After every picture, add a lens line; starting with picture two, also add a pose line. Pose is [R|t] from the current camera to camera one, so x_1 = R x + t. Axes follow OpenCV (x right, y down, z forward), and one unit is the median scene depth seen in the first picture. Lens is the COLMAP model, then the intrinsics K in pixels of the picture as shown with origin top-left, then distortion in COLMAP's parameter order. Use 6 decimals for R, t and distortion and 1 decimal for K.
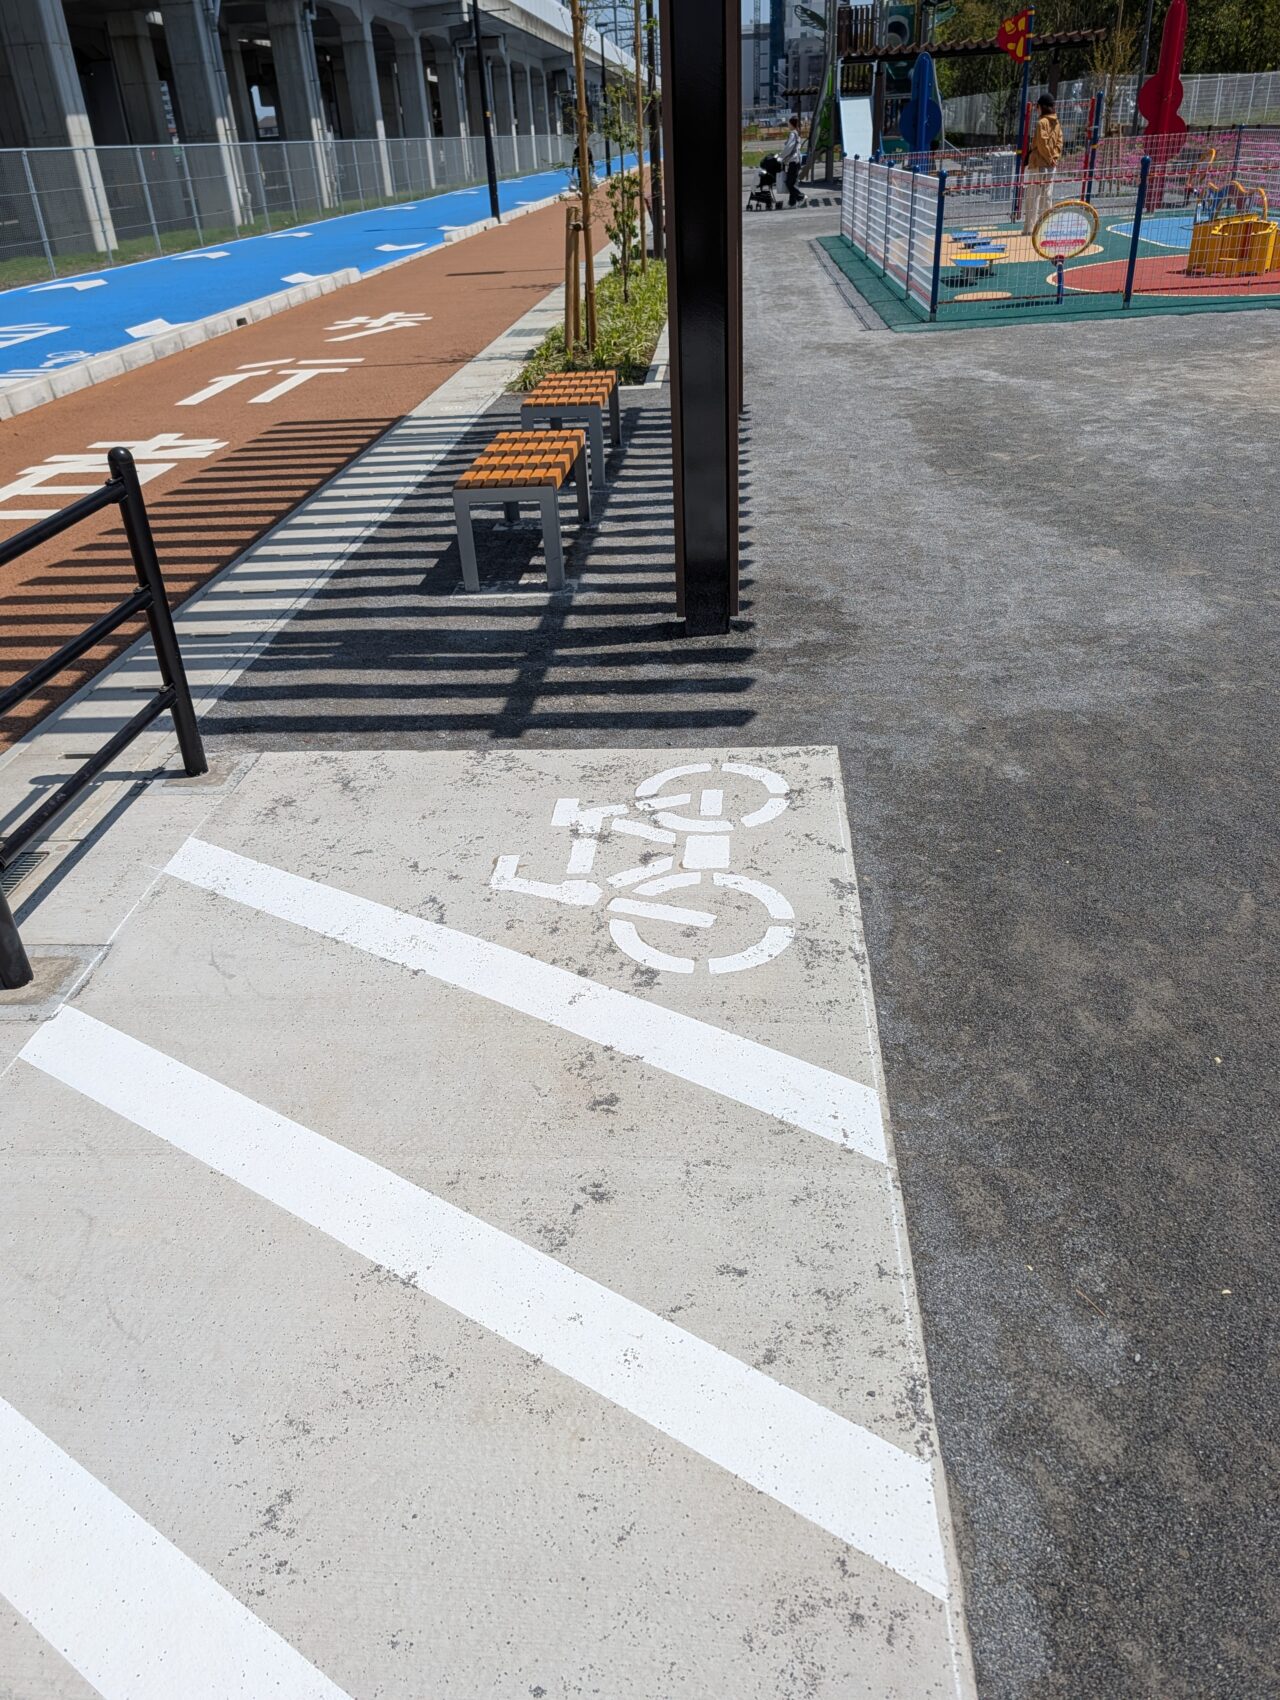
lens RADIAL K [[1262.5, 0, 640.0], [0, 1262.5, 850.0], [0, 0, 1]] dist [0.010176, -0.001412]
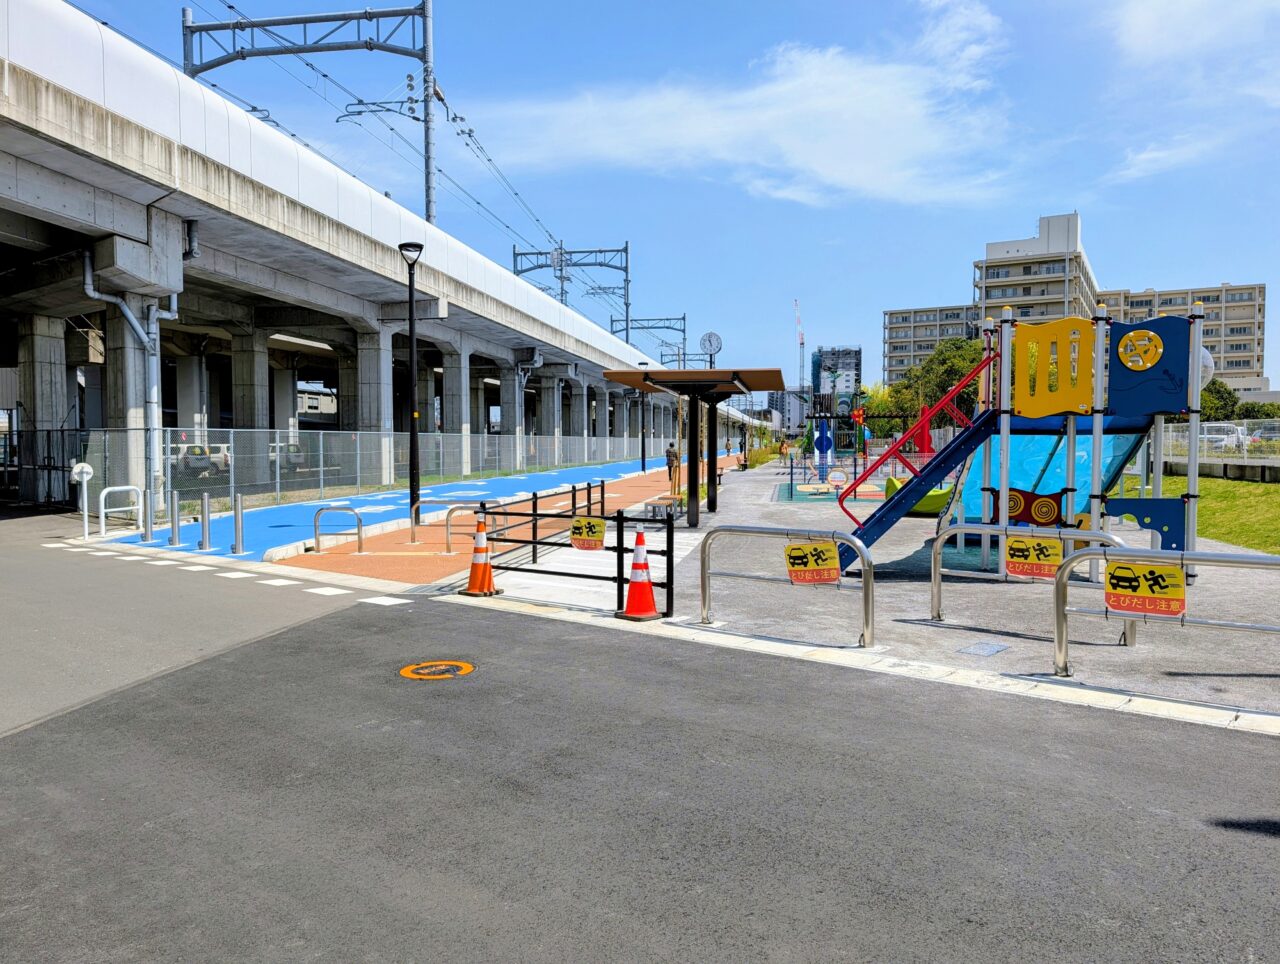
lens RADIAL K [[950.6, 0, 640.0], [0, 950.6, 482.0], [0, 0, 1]] dist [0.010176, -0.001412]
pose [[0.994135, 0.056414, -0.092268, 0.019152], [-0.091989, 0.889723, -0.447137, 0.152483], [0.056868, 0.453002, 0.889694, -0.274276]]
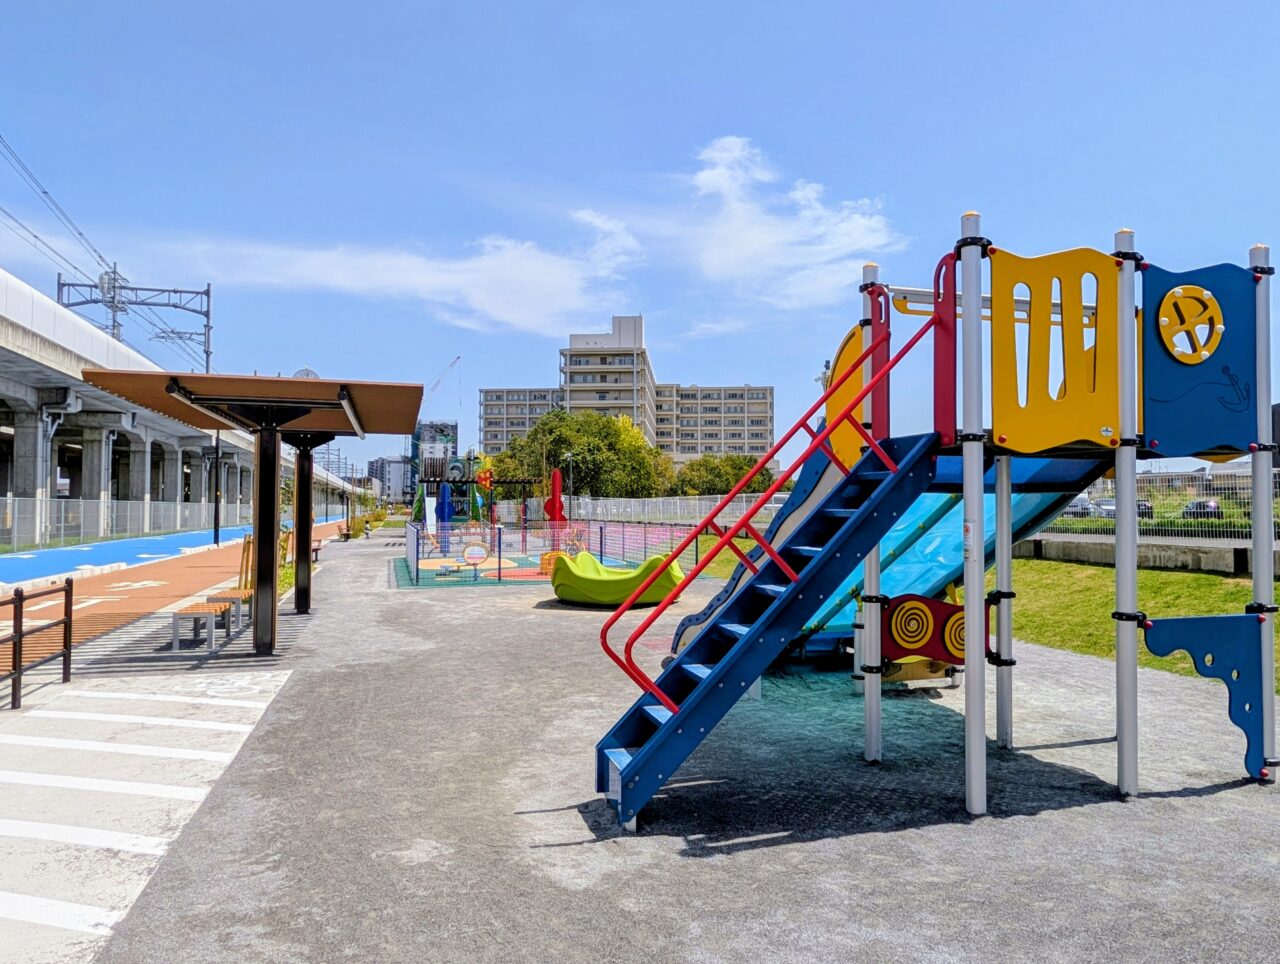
lens RADIAL K [[870.4, 0, 640.0], [0, 870.4, 482.0], [0, 0, 1]] dist [0.001503, -0.001616]
pose [[0.940246, 0.066313, 0.333976, 0.017955], [0.119295, 0.854526, -0.505524, 0.063289], [-0.318914, 0.515158, 0.795554, -0.113709]]
